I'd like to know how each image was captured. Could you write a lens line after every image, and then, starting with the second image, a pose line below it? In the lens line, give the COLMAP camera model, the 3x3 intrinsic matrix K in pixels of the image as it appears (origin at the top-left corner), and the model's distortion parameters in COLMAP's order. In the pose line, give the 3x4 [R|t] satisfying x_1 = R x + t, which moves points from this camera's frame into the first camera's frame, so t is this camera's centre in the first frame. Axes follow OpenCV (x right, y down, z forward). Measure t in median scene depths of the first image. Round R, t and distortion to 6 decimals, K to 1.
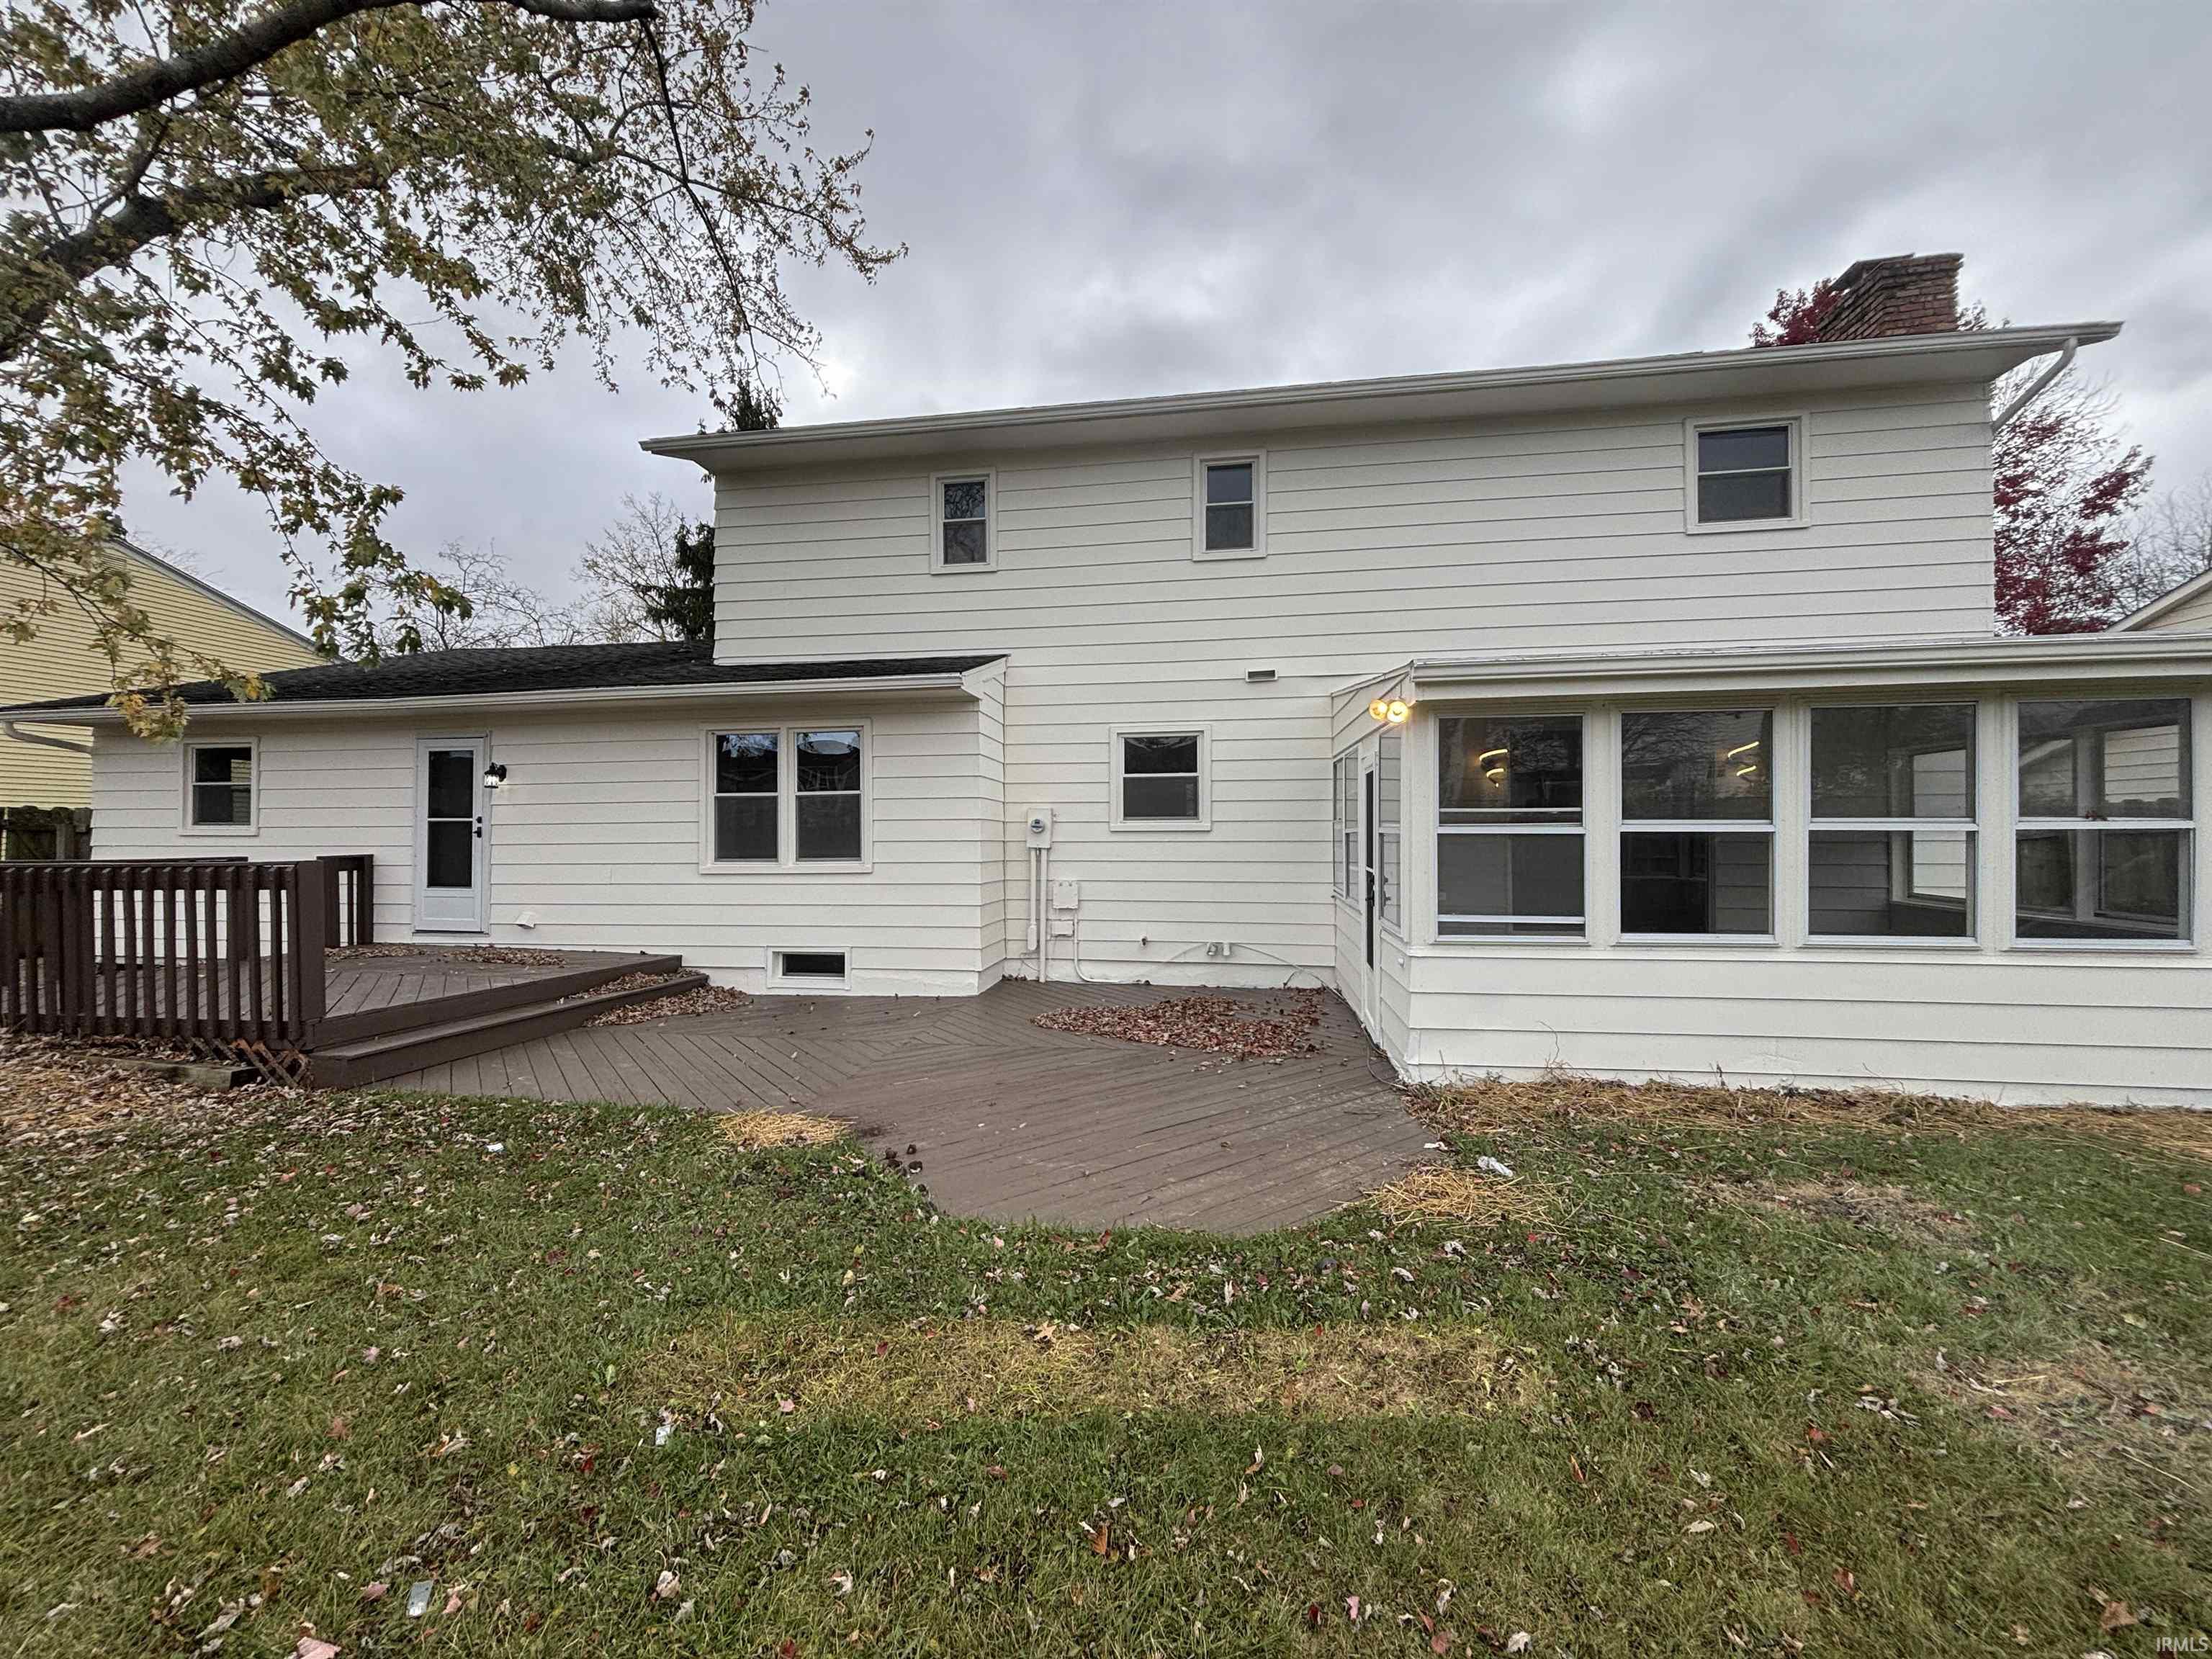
lens RADIAL K [[868.7, 0, 1088.5], [0, 868.7, 828.0], [0, 0, 1]] dist [-0.000384, -0.000034]
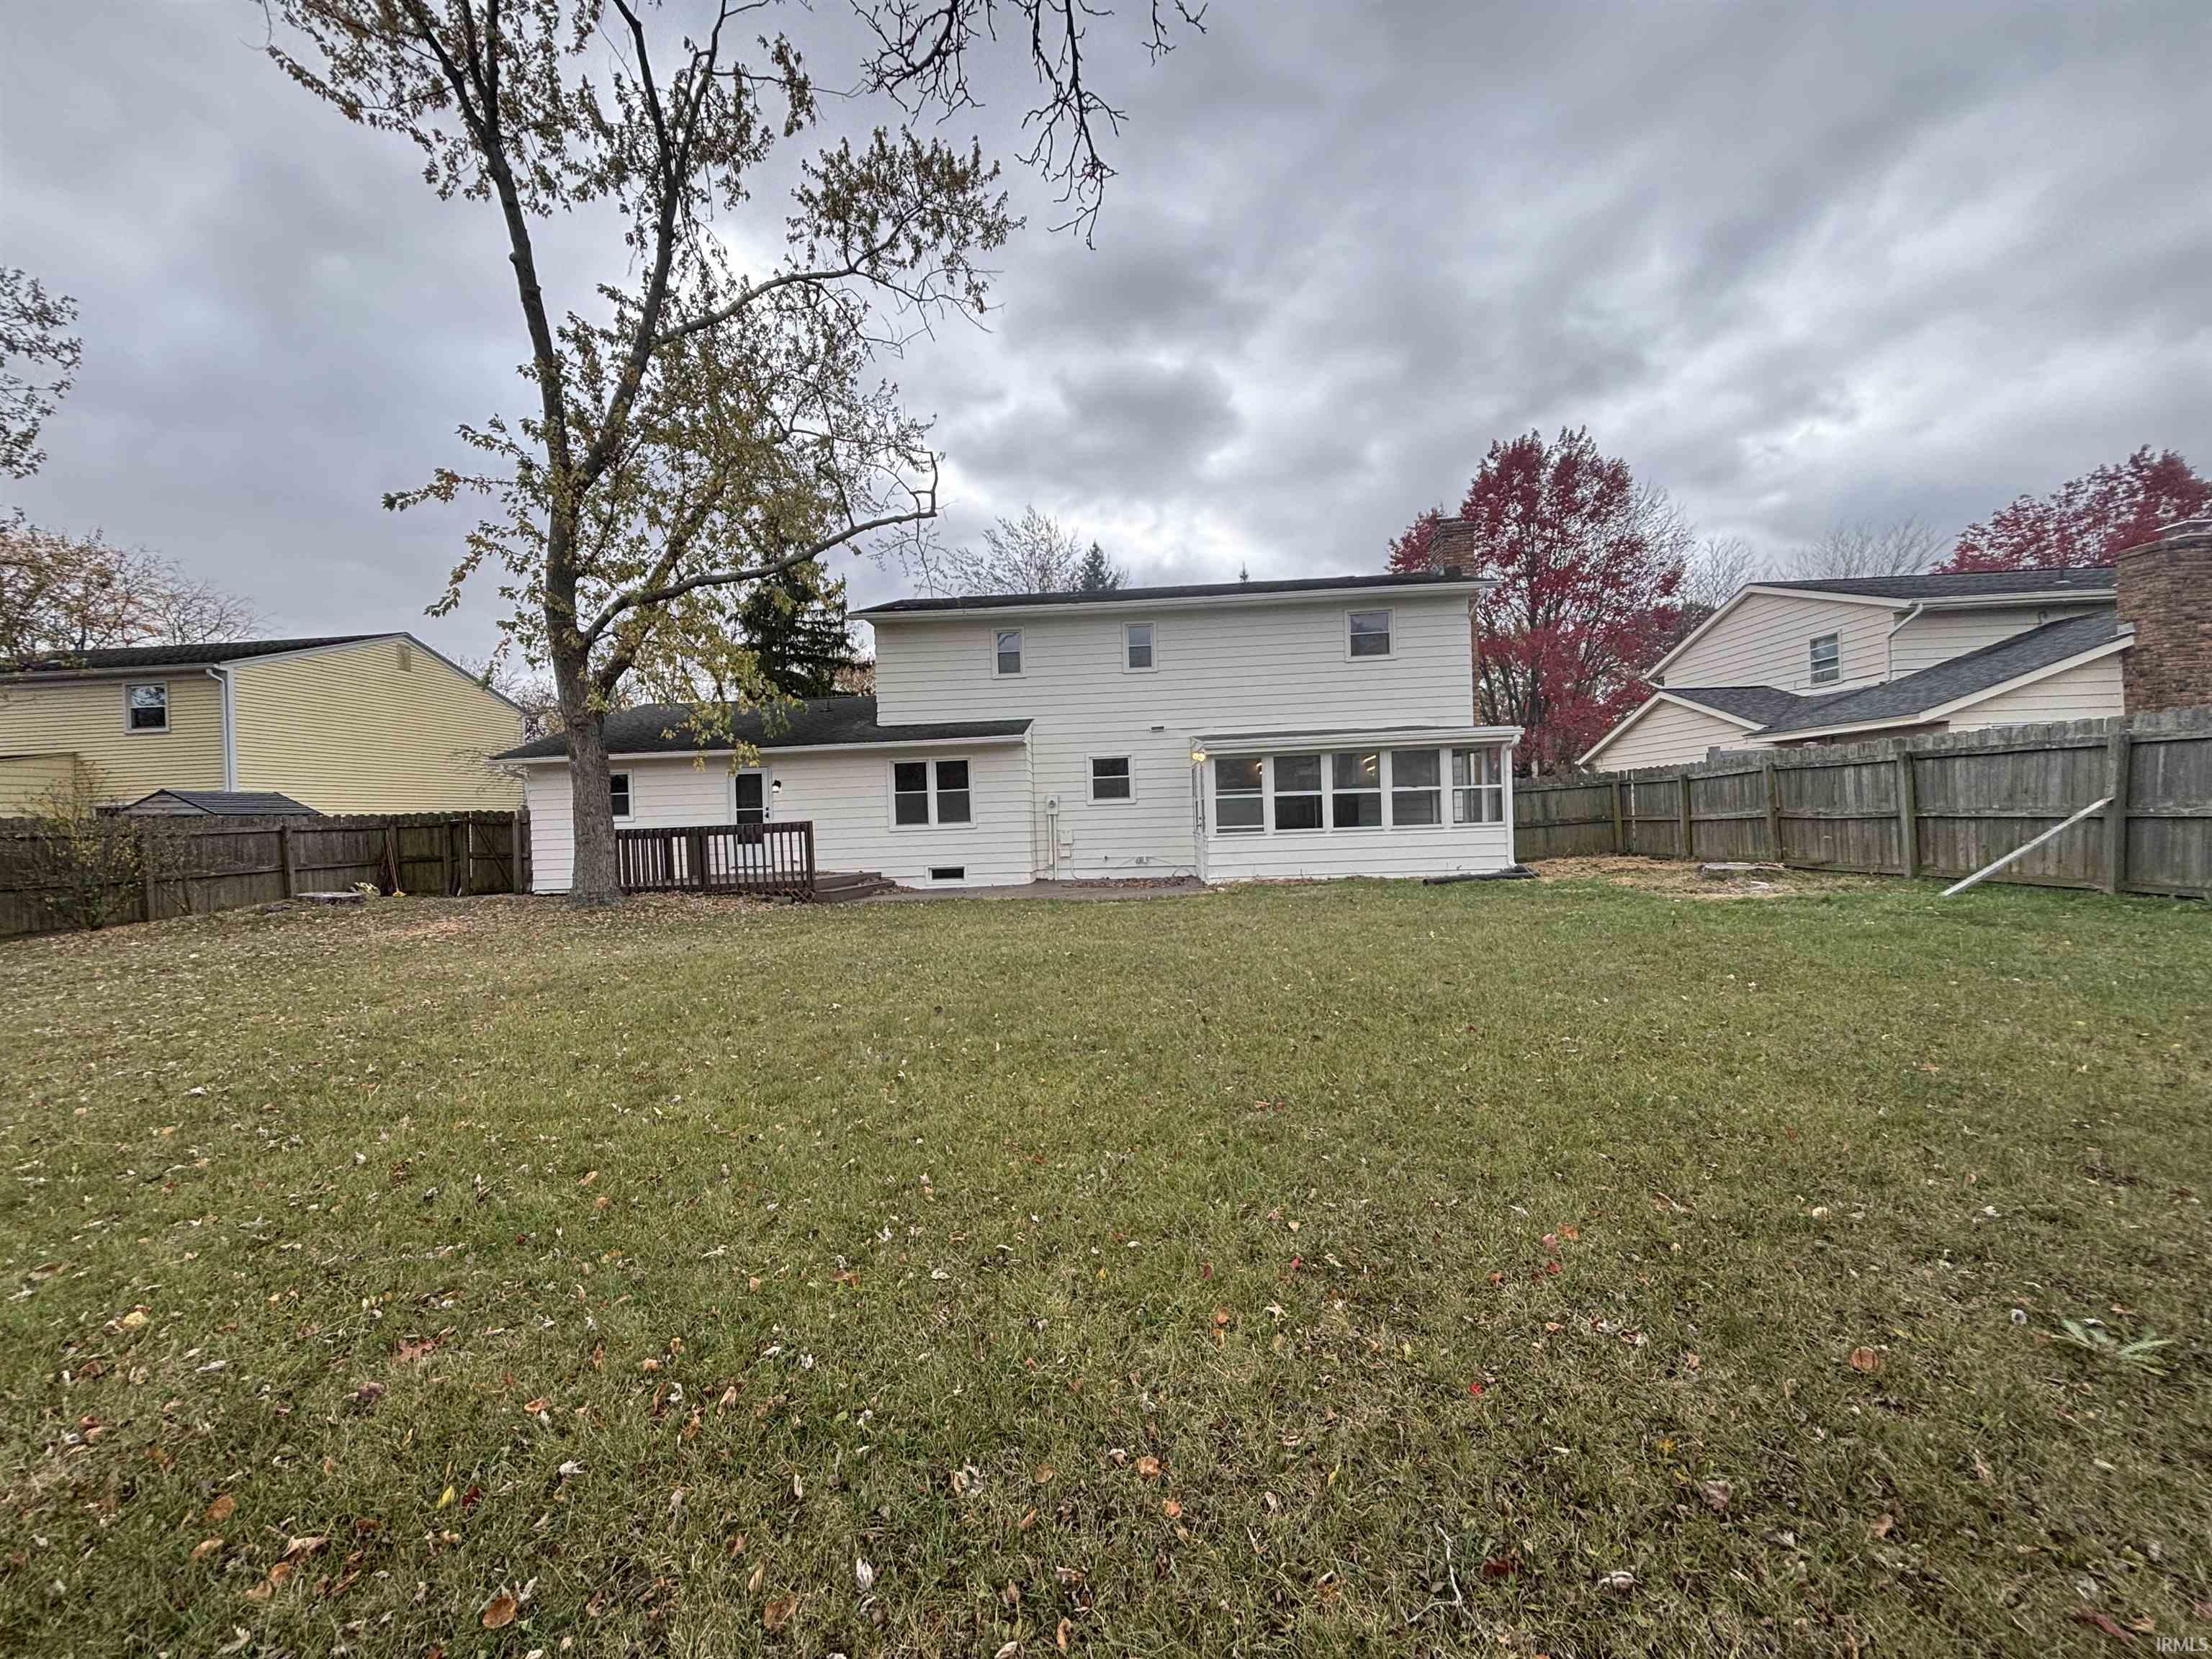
lens RADIAL K [[899.4, 0, 1071.5], [0, 899.4, 826.8], [0, 0, 1]] dist [0.000656, 0.000248]
pose [[0.996319, -0.032327, 0.079391, -0.186731], [0.031276, 0.999406, 0.014447, 0.023939], [-0.079811, -0.011911, 0.996739, -1.139265]]
